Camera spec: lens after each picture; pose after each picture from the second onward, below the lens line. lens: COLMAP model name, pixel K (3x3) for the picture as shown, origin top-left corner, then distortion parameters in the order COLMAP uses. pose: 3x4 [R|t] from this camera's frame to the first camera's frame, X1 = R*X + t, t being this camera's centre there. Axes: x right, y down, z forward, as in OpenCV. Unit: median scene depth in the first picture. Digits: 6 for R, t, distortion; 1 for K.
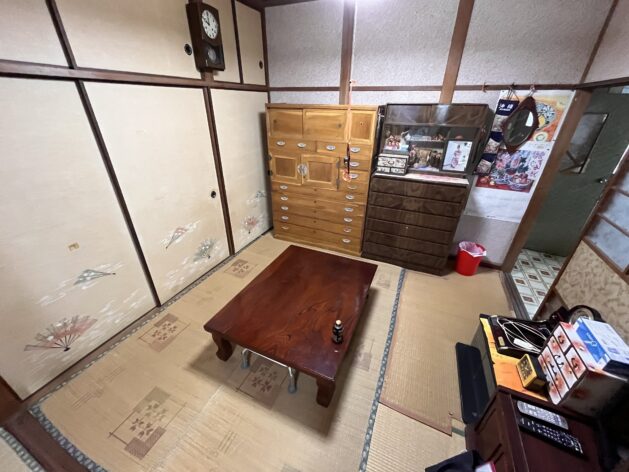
lens RADIAL K [[252.0, 0, 312.8], [0, 252.0, 235.5], [0, 0, 1]] dist [-0.003197, -0.000331]
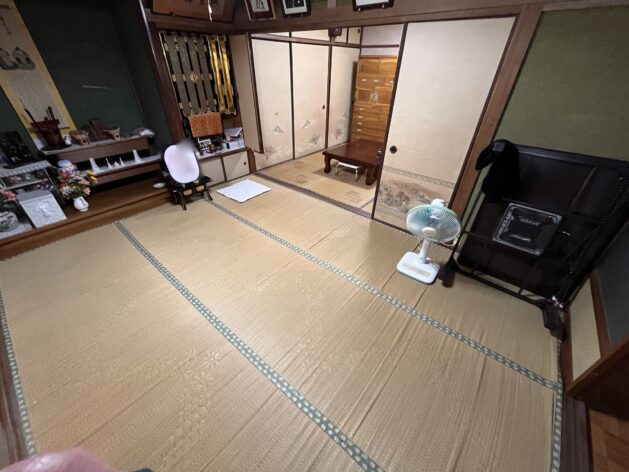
lens RADIAL K [[252.0, 0, 312.8], [0, 252.0, 235.5], [0, 0, 1]] dist [-0.003197, -0.000331]
pose [[0.964488, 0.150174, -0.217281, 0.070589], [-0.125876, 0.984550, 0.121725, 0.520674], [0.232203, -0.090052, 0.968490, -0.853973]]
